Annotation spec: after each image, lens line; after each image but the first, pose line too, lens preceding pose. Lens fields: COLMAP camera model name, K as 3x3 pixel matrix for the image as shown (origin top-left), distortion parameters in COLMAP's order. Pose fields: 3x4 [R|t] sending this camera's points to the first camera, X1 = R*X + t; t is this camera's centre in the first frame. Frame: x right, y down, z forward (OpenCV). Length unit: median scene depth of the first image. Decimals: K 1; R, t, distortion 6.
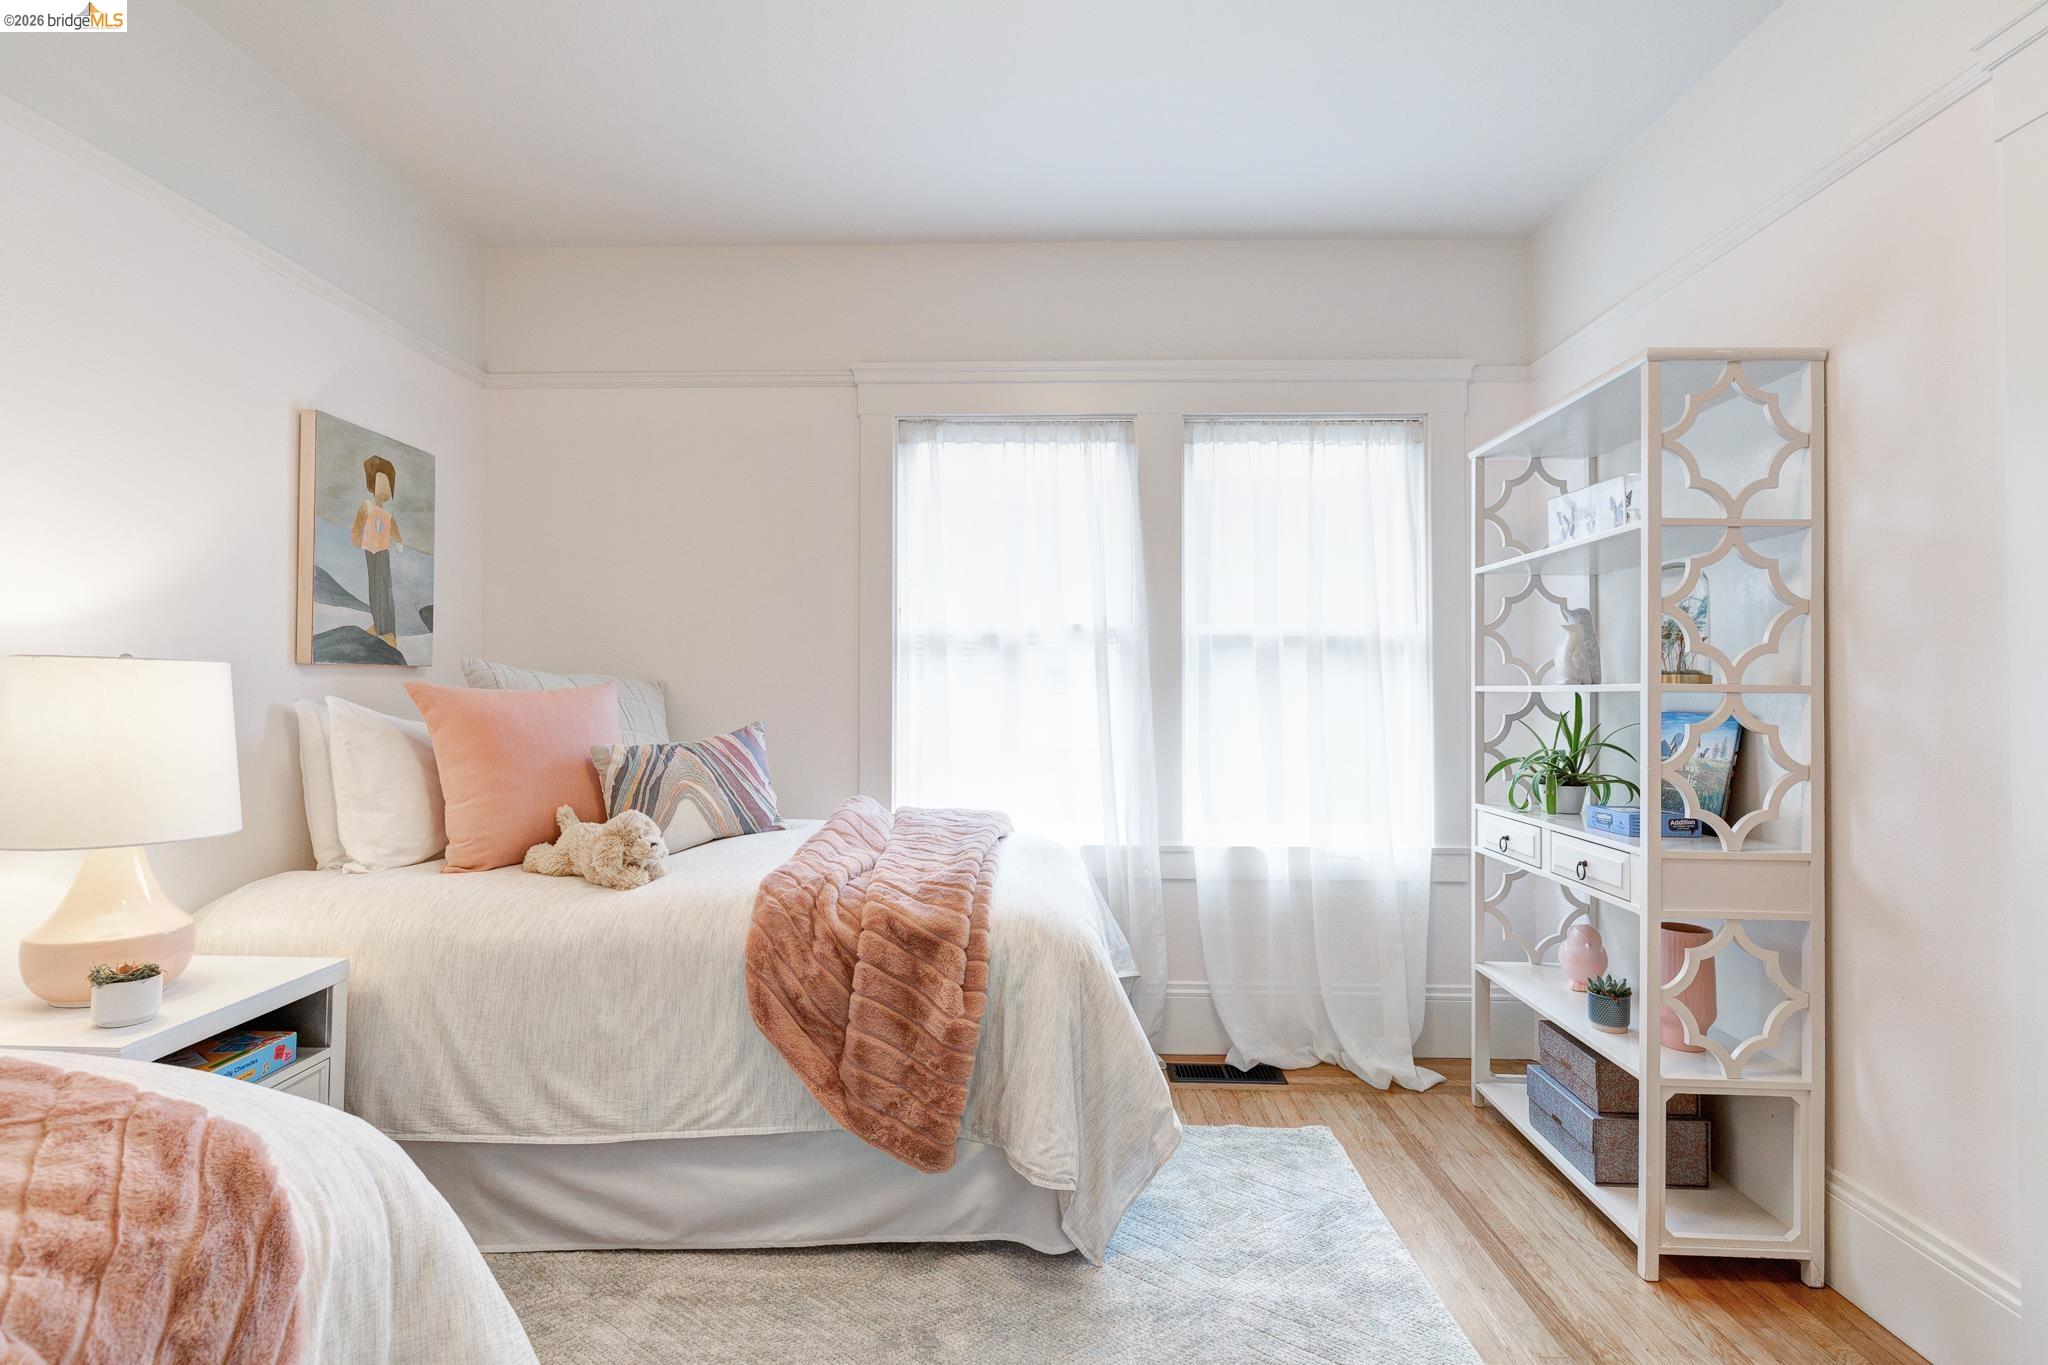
lens RADIAL K [[966.6, 0, 1024.8], [0, 966.6, 672.9], [0, 0, 1]] dist [0.001110, -0.000760]
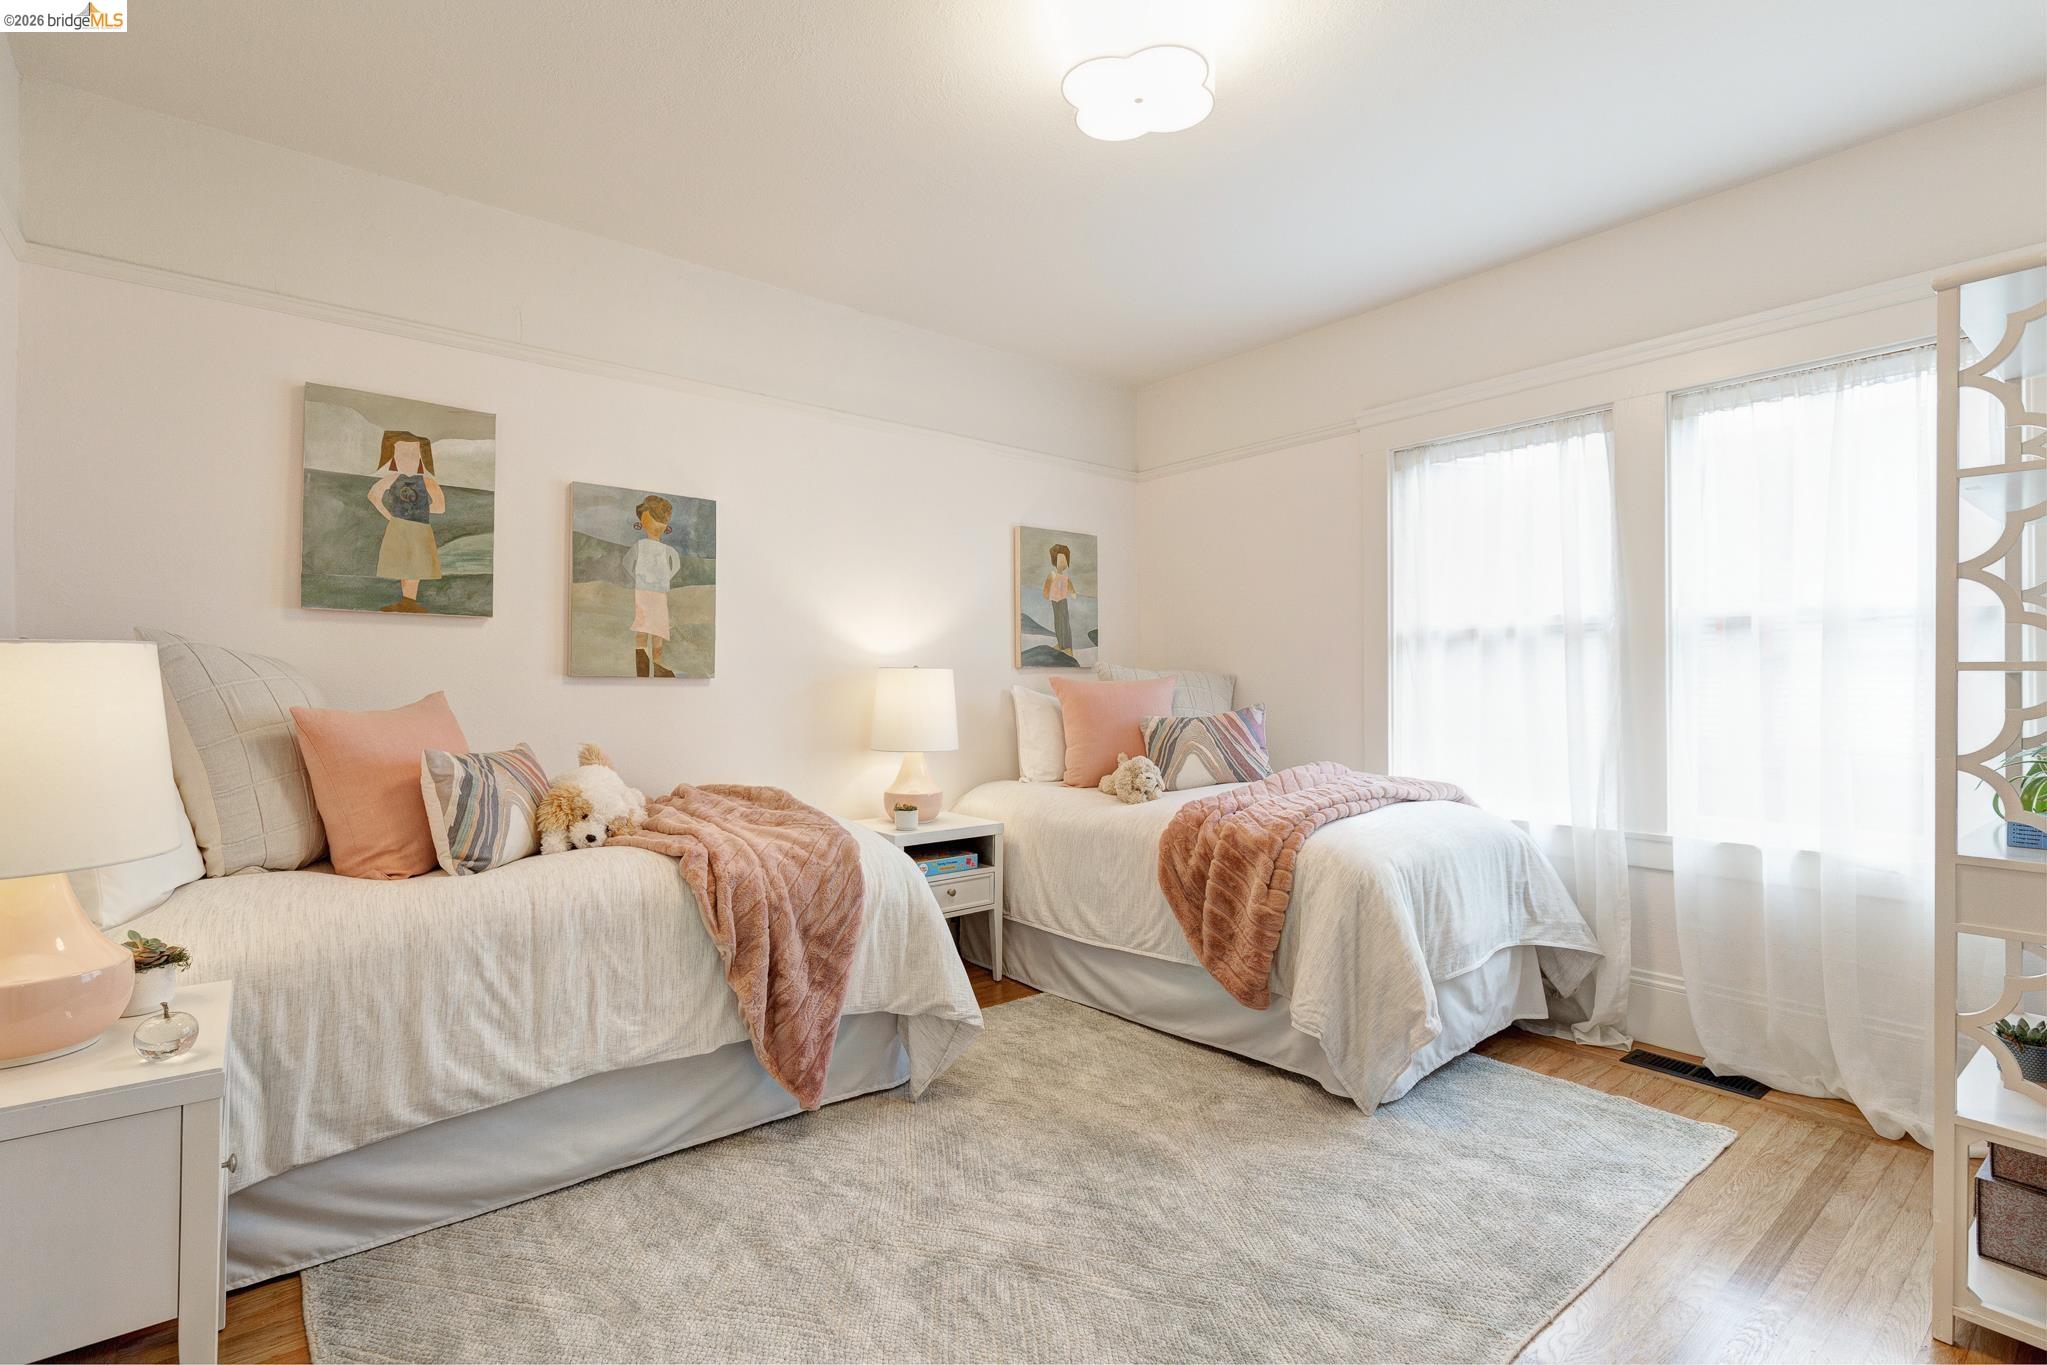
lens RADIAL K [[966.1, 0, 1024.3], [0, 966.1, 672.9], [0, 0, 1]] dist [0.001110, -0.000760]
pose [[0.647719, -0.014714, -0.761737, 0.602971], [0.020344, 0.999791, -0.002014, 0.003805], [0.761608, -0.014192, 0.647883, -0.152037]]
